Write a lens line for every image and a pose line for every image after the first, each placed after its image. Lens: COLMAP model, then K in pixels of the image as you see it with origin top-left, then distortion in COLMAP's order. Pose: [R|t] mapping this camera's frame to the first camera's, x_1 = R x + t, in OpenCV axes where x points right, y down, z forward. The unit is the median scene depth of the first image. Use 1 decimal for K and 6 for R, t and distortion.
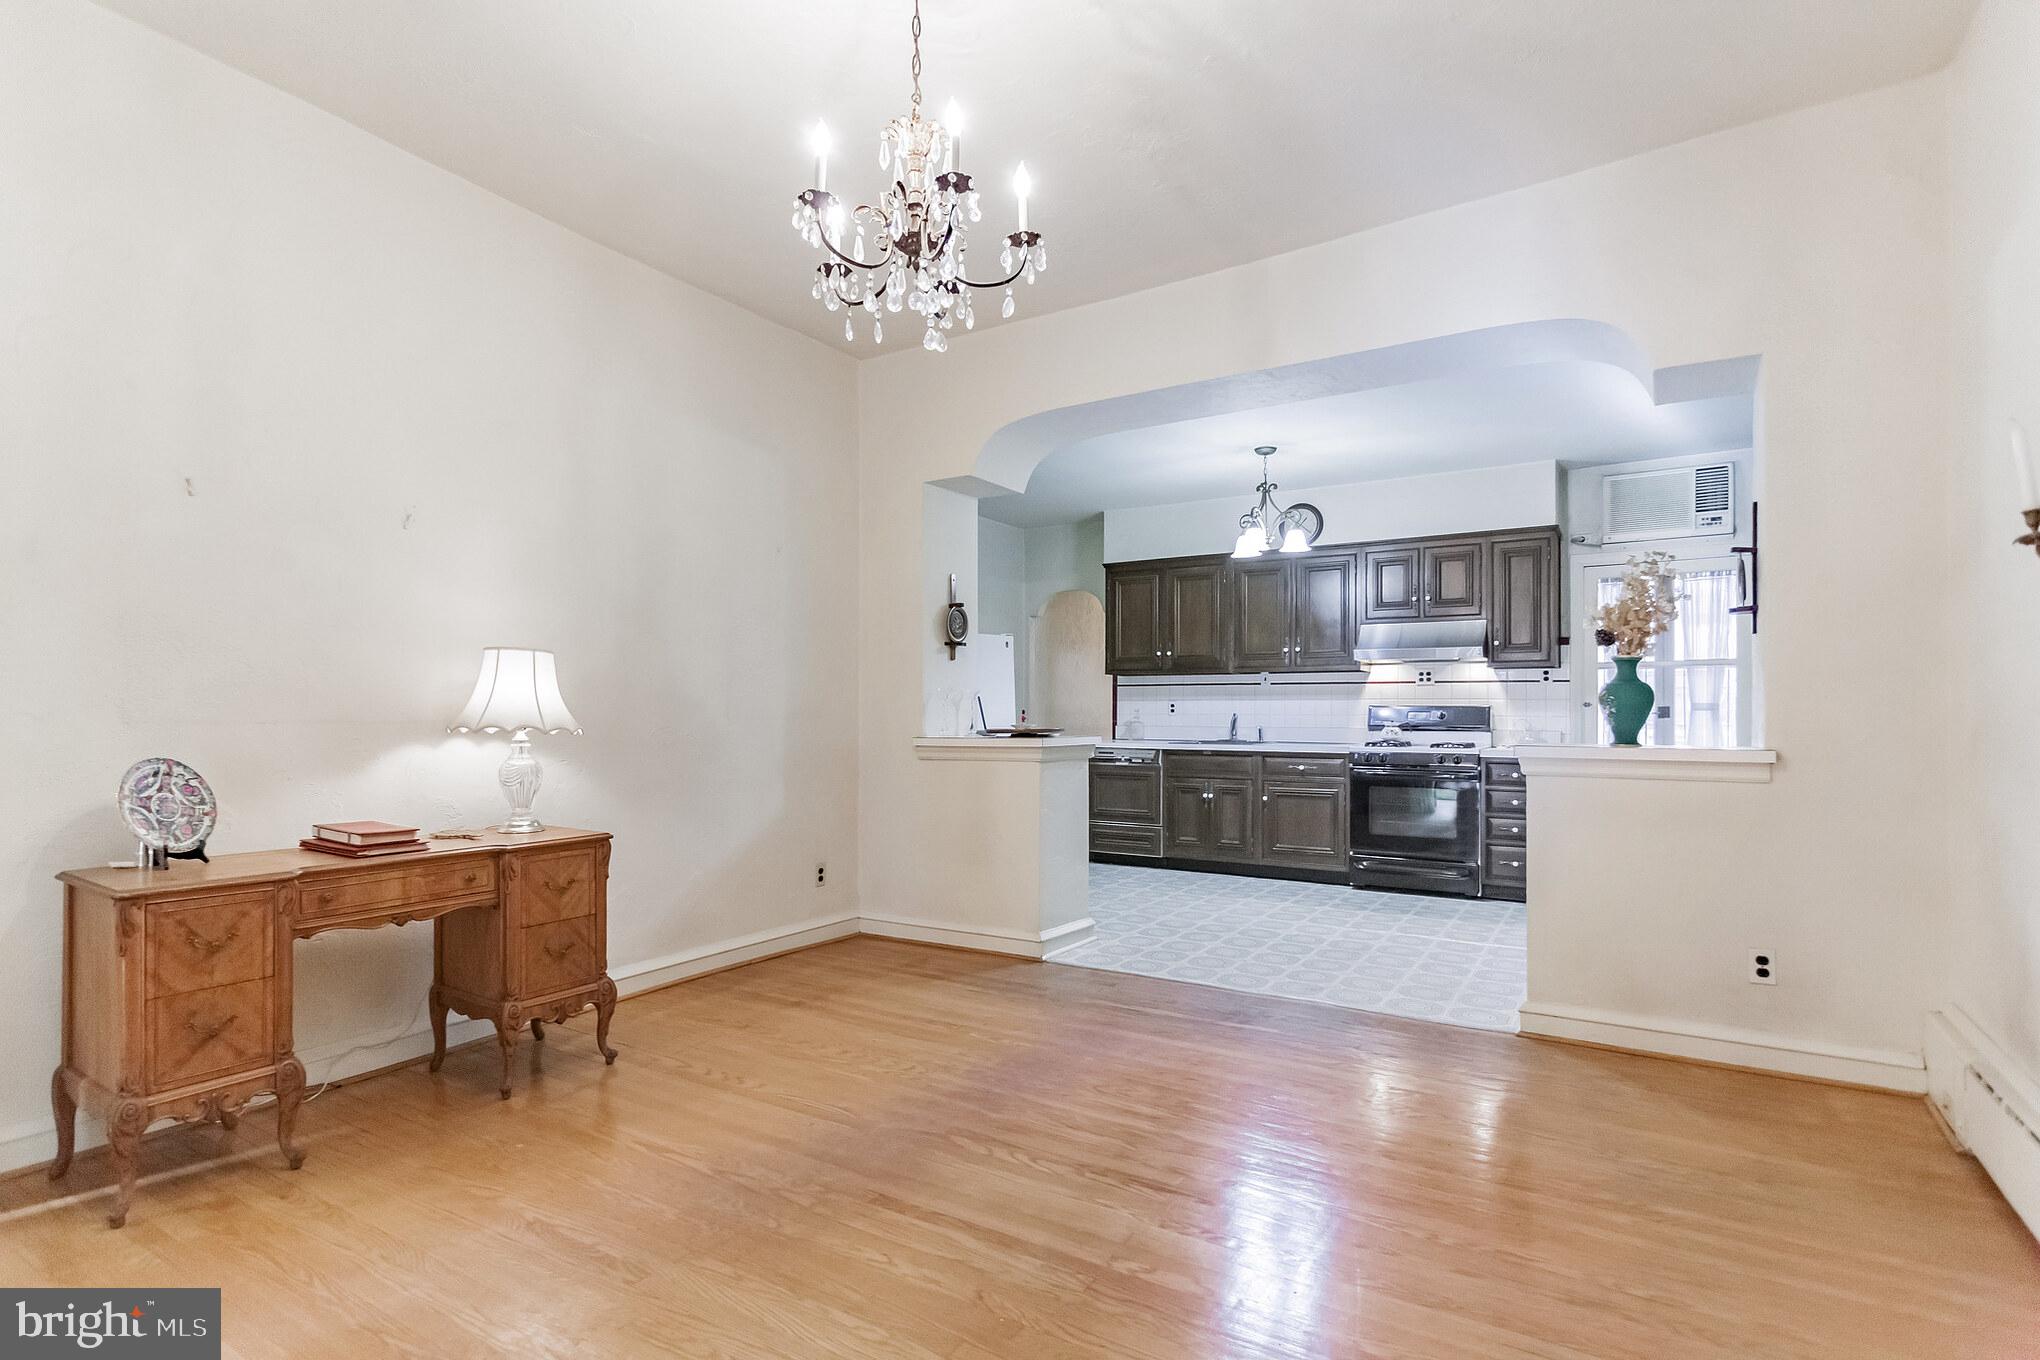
lens RADIAL K [[970.0, 0, 1042.5], [0, 970.0, 694.0], [0, 0, 1]] dist [0.004652, 0.000718]
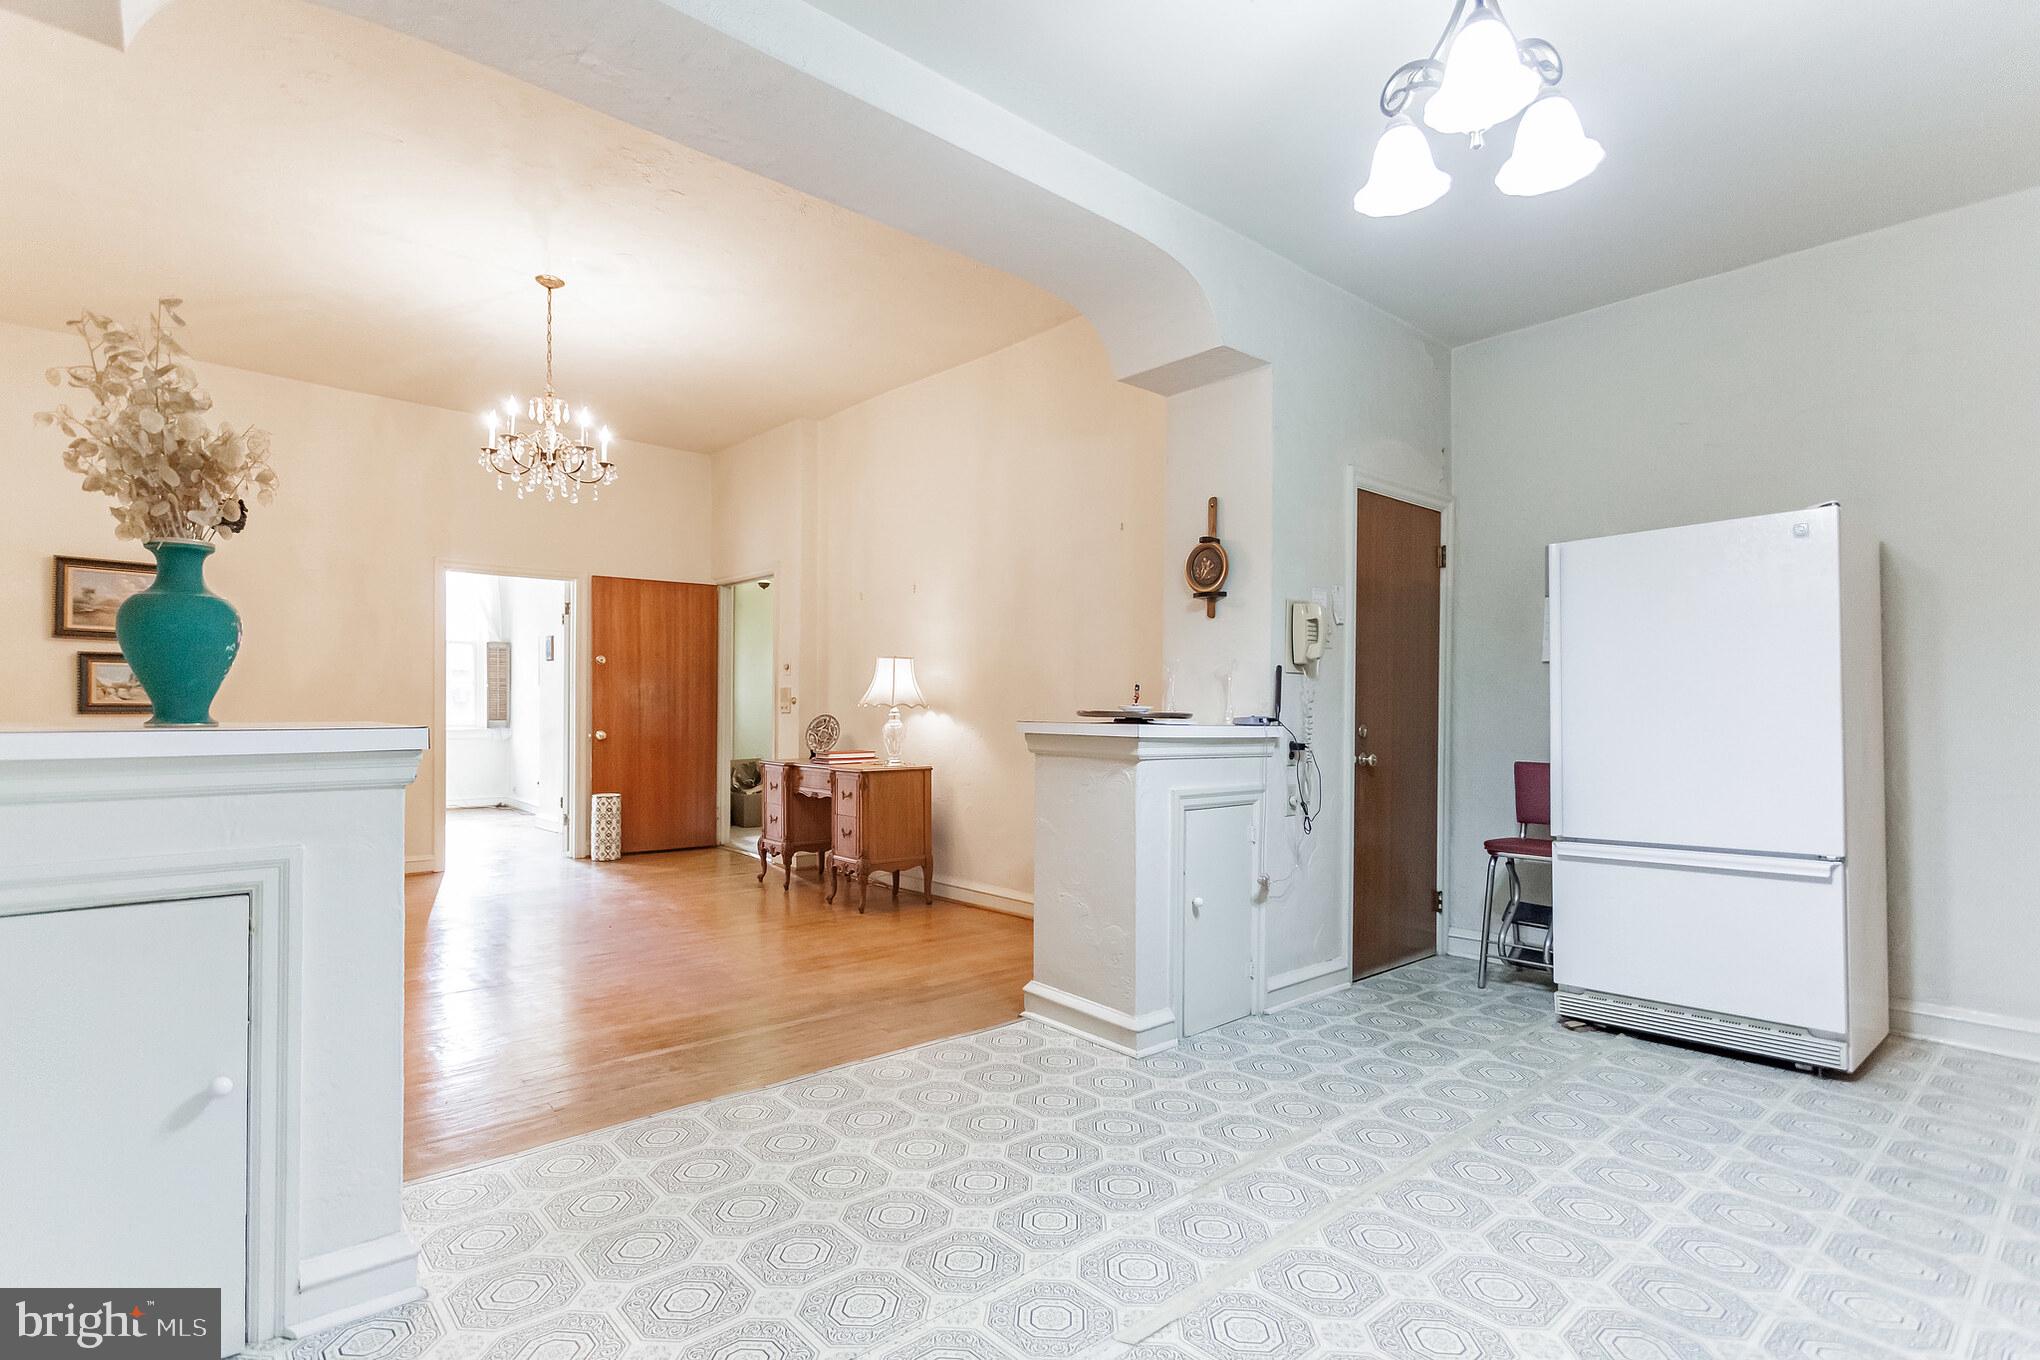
lens RADIAL K [[1009.6, 0, 999.5], [0, 1009.6, 699.8], [0, 0, 1]] dist [0.003715, 0.000913]
pose [[-0.309649, -0.011446, -0.950782, 0.510432], [0.008478, 0.999855, -0.014797, 0.027265], [0.950813, -0.012642, -0.309507, 0.828828]]
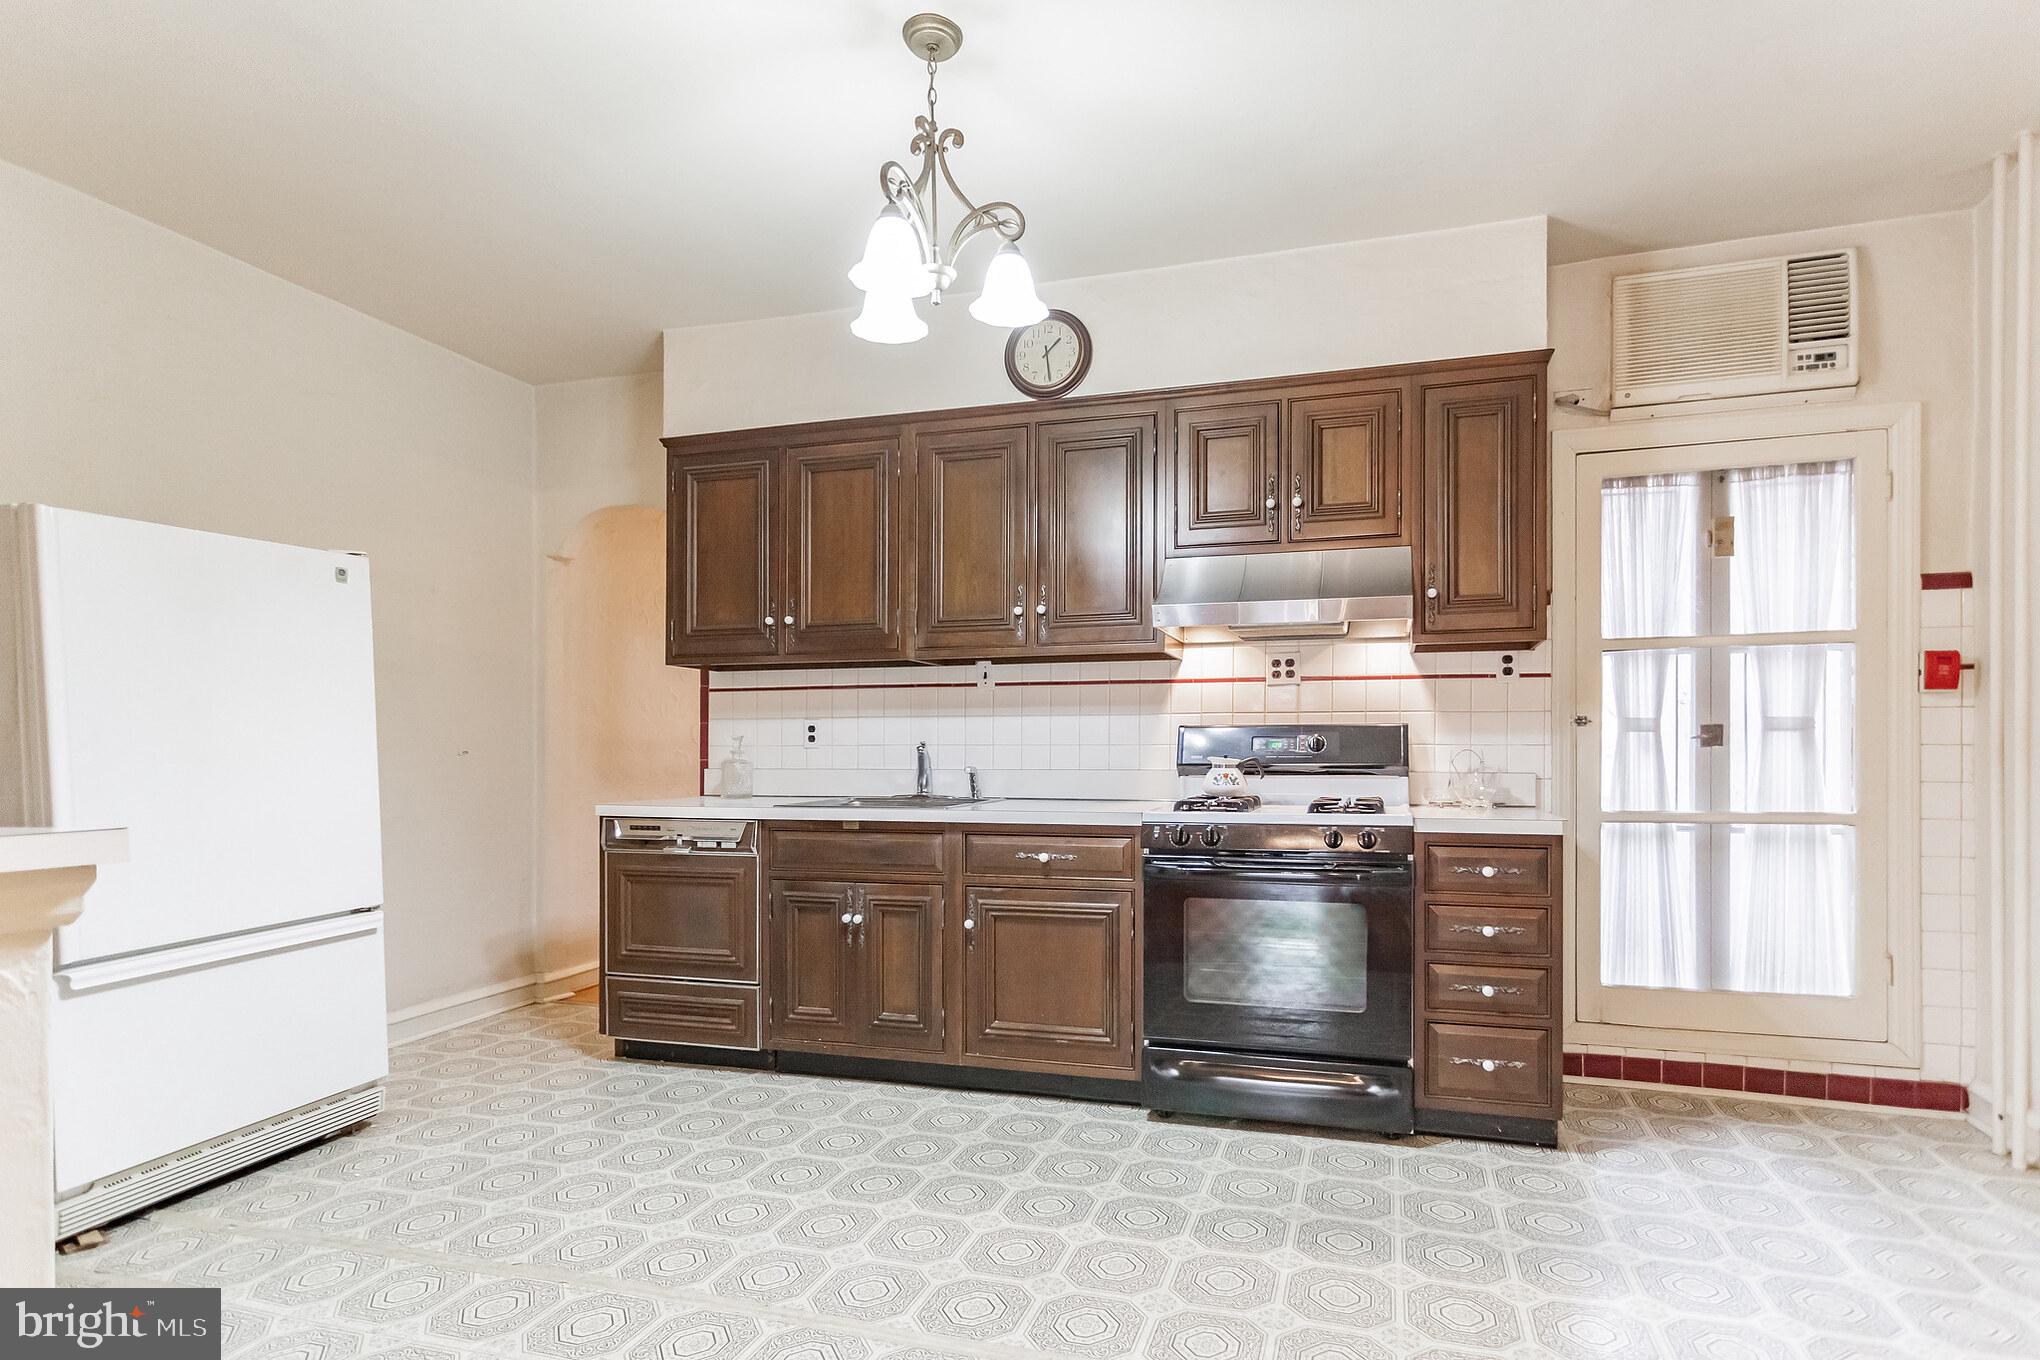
lens RADIAL K [[992.6, 0, 1106.2], [0, 992.6, 741.0], [0, 0, 1]] dist [-0.000088, 0.000248]
pose [[0.962486, -0.002587, 0.271319, 0.164155], [-0.000405, 0.999940, 0.010969, 0.014816], [-0.271331, -0.010667, 0.962427, 0.526639]]
